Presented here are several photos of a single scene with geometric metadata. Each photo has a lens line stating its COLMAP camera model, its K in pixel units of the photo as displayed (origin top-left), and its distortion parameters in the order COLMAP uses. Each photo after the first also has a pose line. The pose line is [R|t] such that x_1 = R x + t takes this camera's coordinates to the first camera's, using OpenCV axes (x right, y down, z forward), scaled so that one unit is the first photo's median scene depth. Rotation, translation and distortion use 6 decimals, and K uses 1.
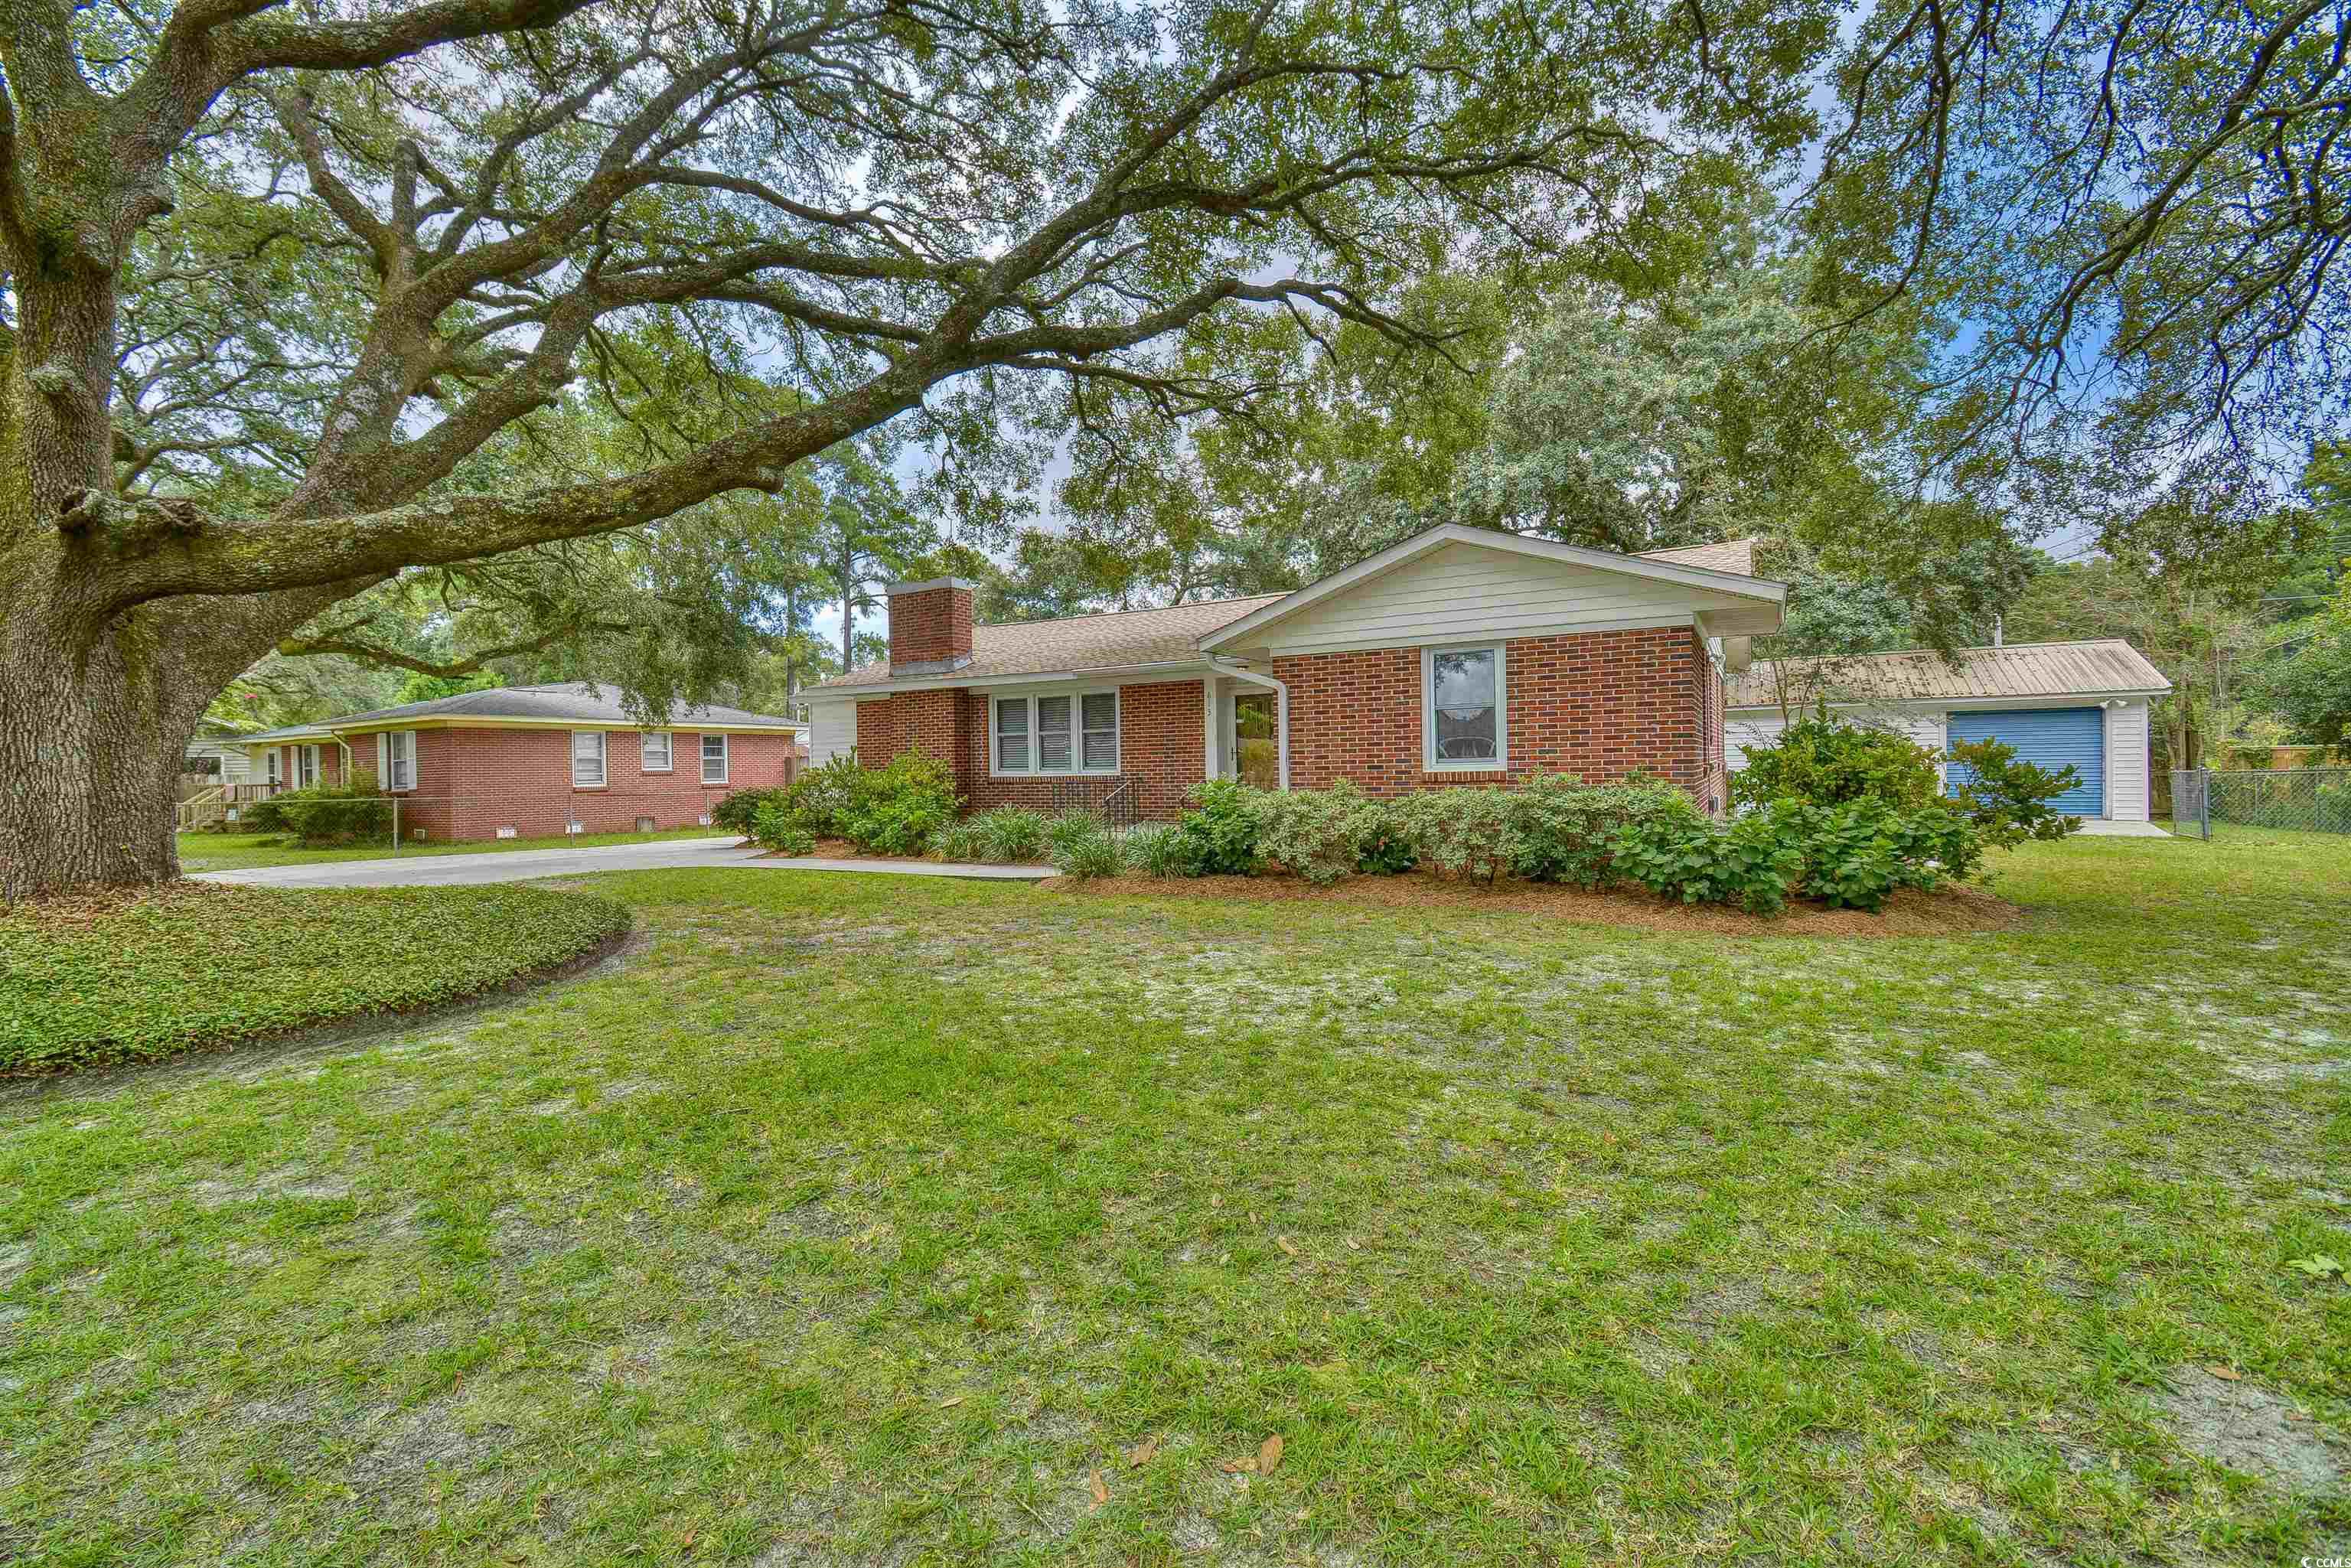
lens RADIAL K [[1050.3, 0, 1162.5], [0, 1050.3, 772.5], [0, 0, 1]] dist [0.020295, -0.016755]
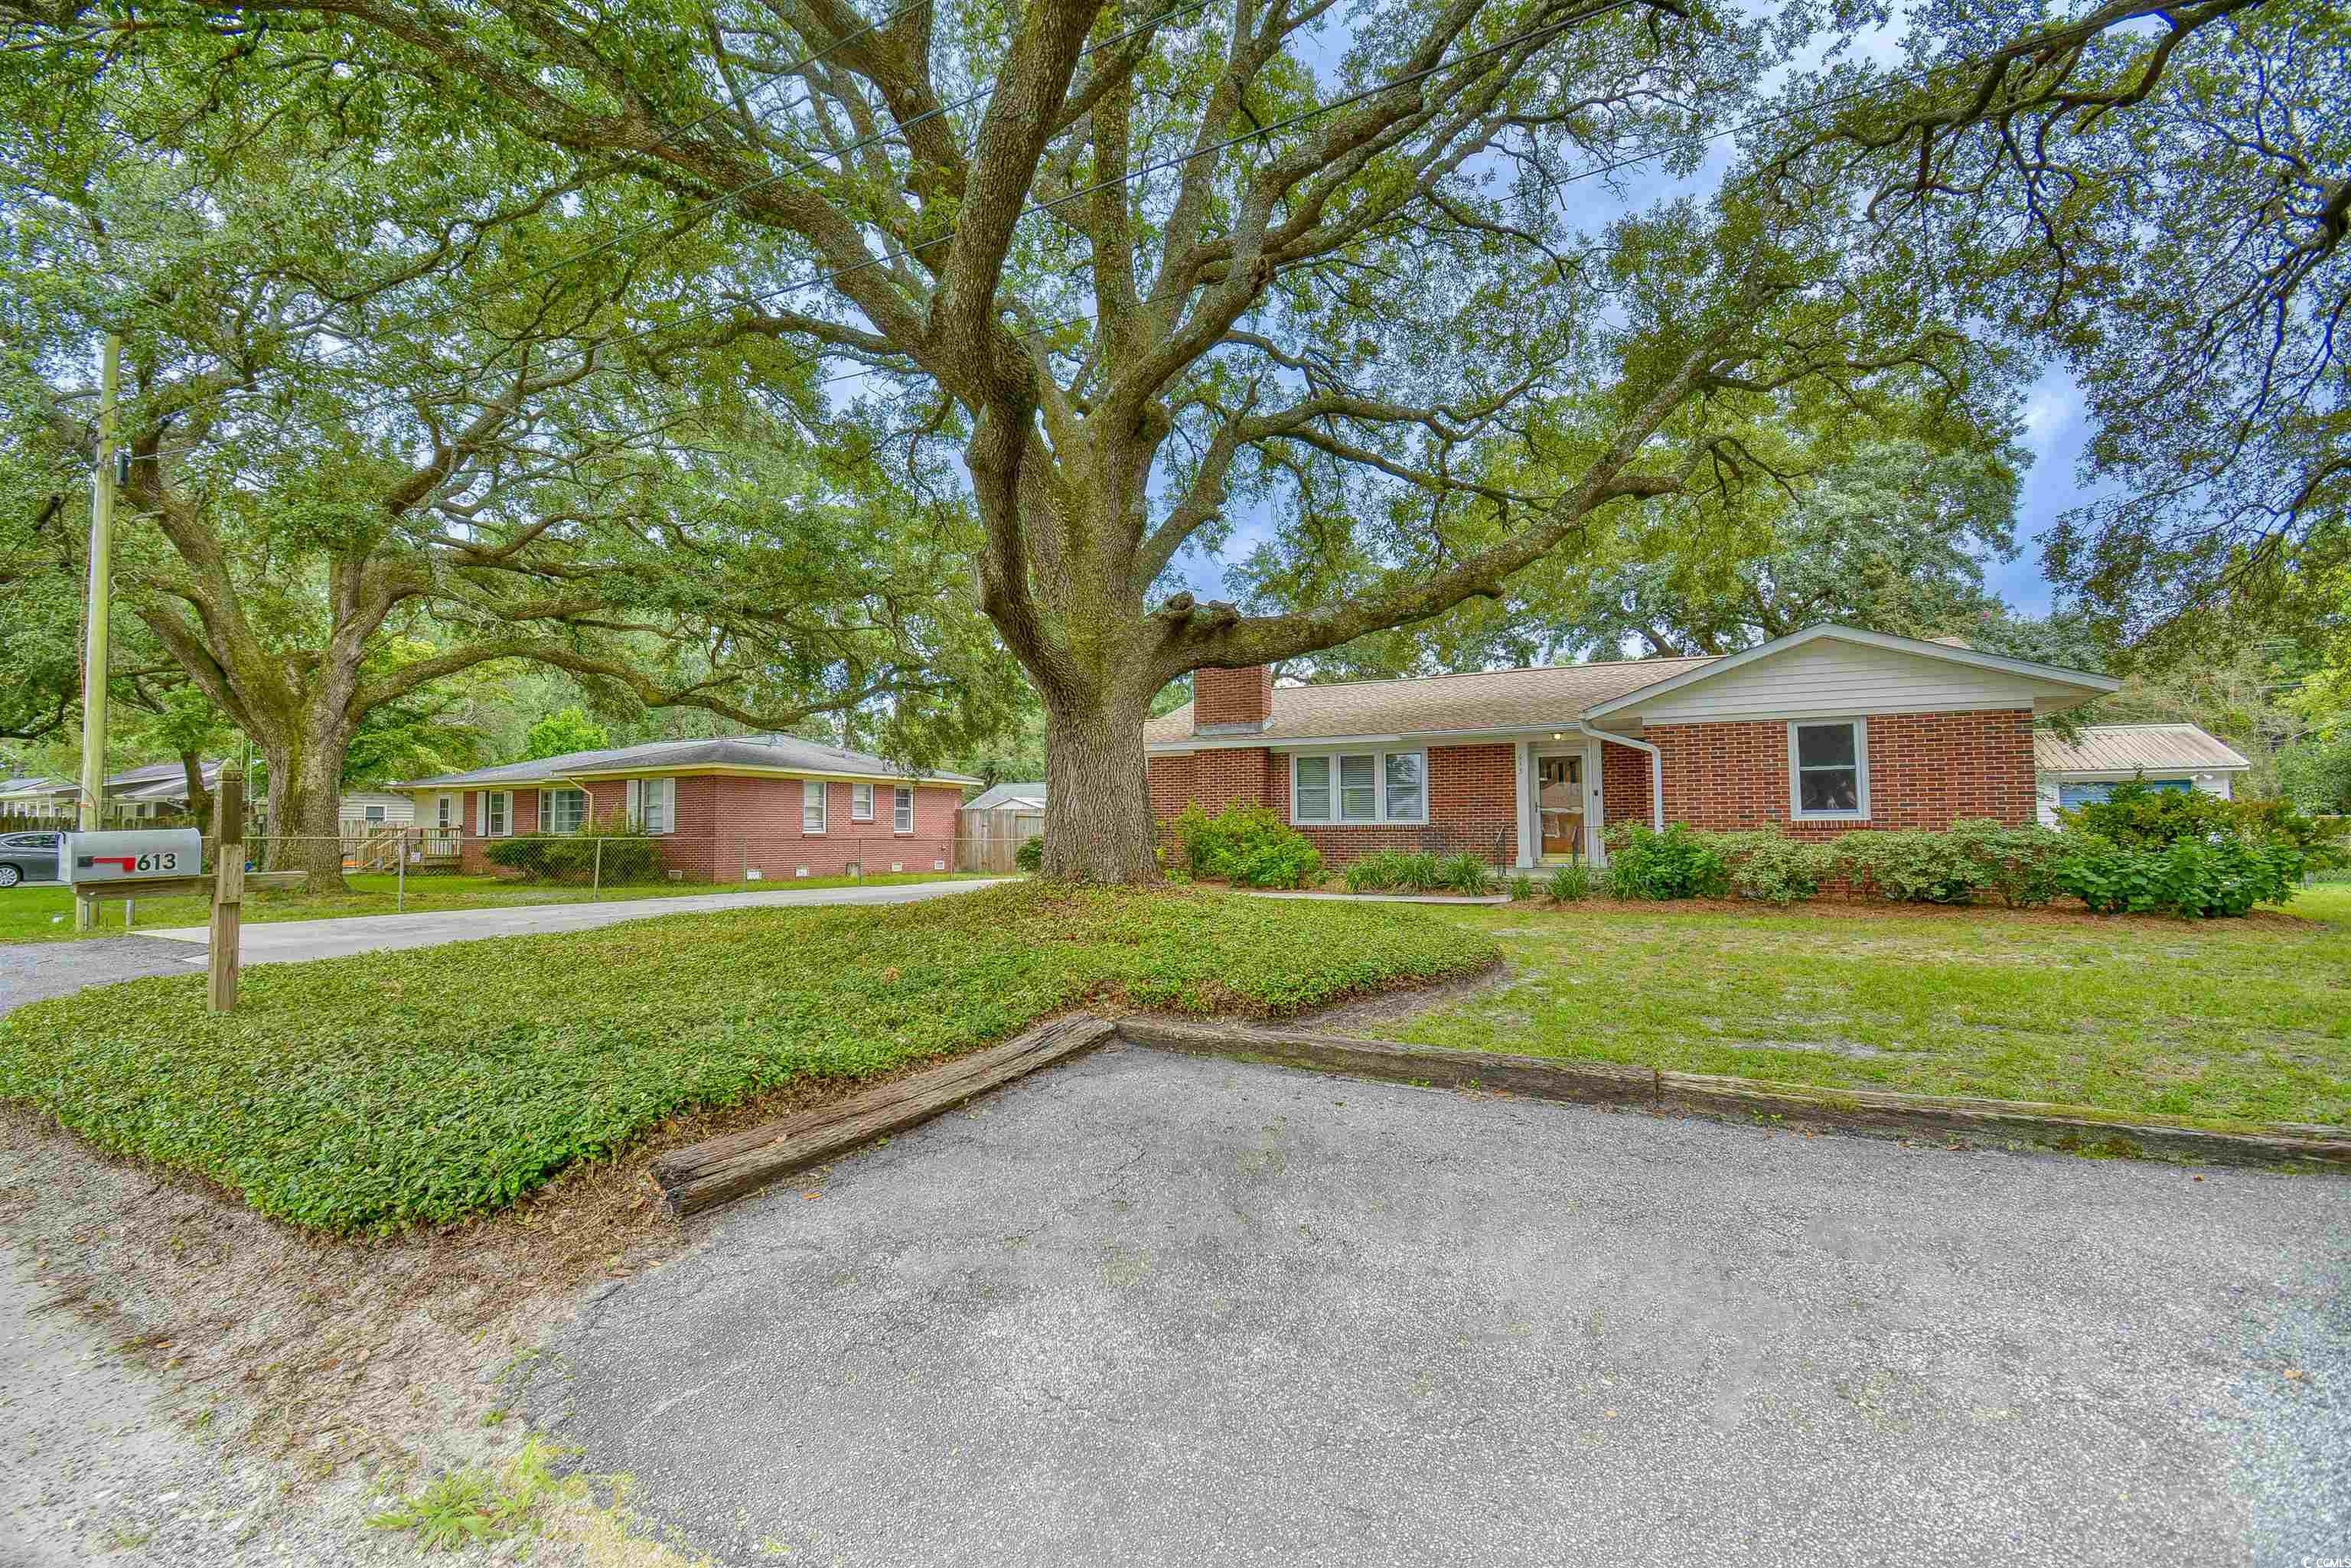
lens RADIAL K [[1050.3, 0, 1181.7], [0, 1050.3, 776.2], [0, 0, 1]] dist [0.020295, -0.016755]
pose [[0.997617, 0.015621, 0.067197, -0.362114], [-0.011803, 0.998313, -0.056847, 0.017601], [-0.067971, 0.055918, 0.996119, -0.127857]]
